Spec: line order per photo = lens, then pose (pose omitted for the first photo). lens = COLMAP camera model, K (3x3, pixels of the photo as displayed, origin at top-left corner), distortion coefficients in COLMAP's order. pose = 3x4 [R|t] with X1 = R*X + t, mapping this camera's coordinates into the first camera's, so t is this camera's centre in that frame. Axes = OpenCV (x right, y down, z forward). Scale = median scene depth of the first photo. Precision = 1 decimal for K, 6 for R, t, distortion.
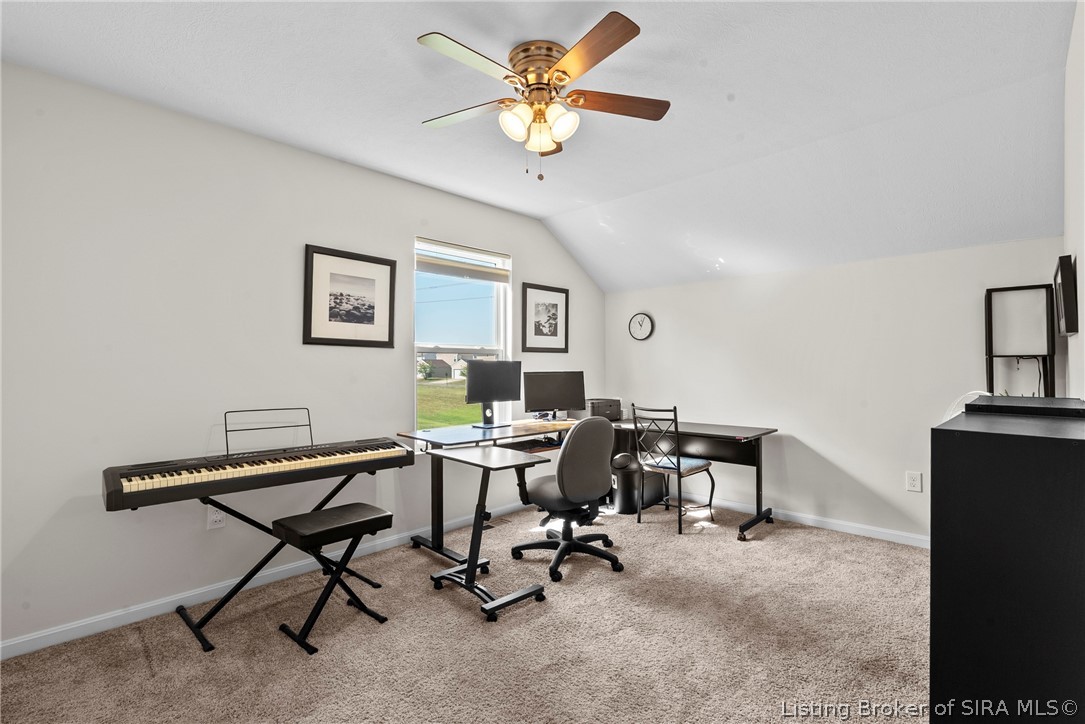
lens RADIAL K [[479.7, 0, 531.4], [0, 479.7, 368.9], [0, 0, 1]] dist [-0.008320, 0.001582]
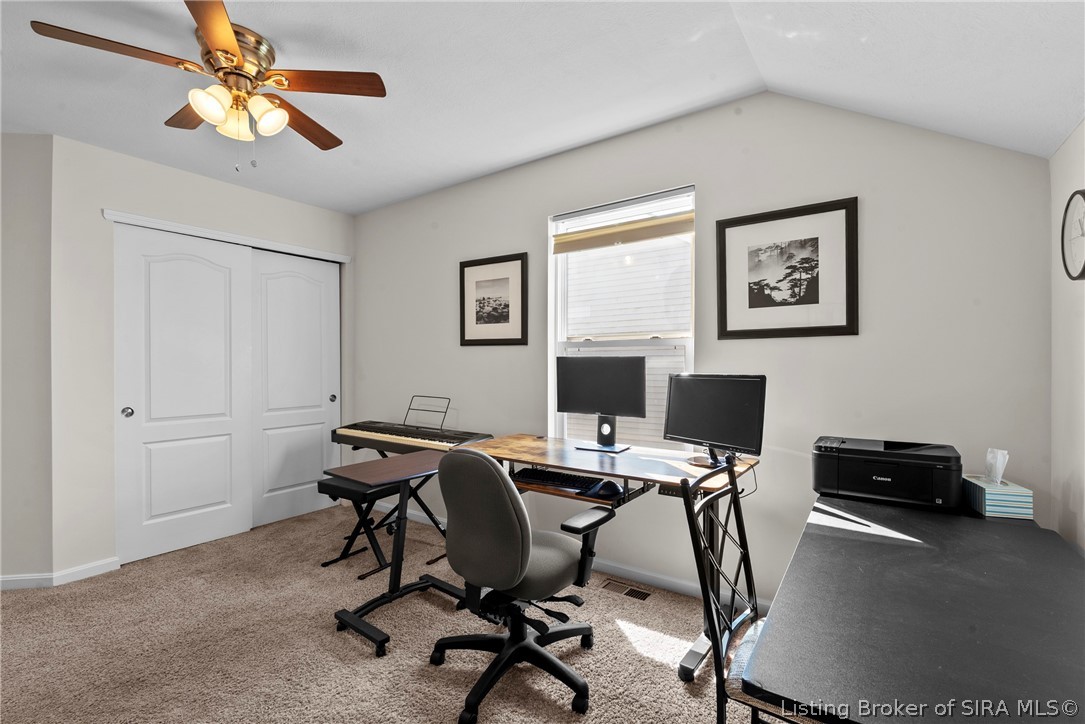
lens RADIAL K [[479.7, 0, 544.8], [0, 479.7, 368.6], [0, 0, 1]] dist [-0.008320, 0.001582]
pose [[0.178563, 0.015308, -0.983809, 0.655462], [-0.002088, 0.999883, 0.015179, -0.011069], [0.983926, -0.000656, 0.178574, 0.863752]]
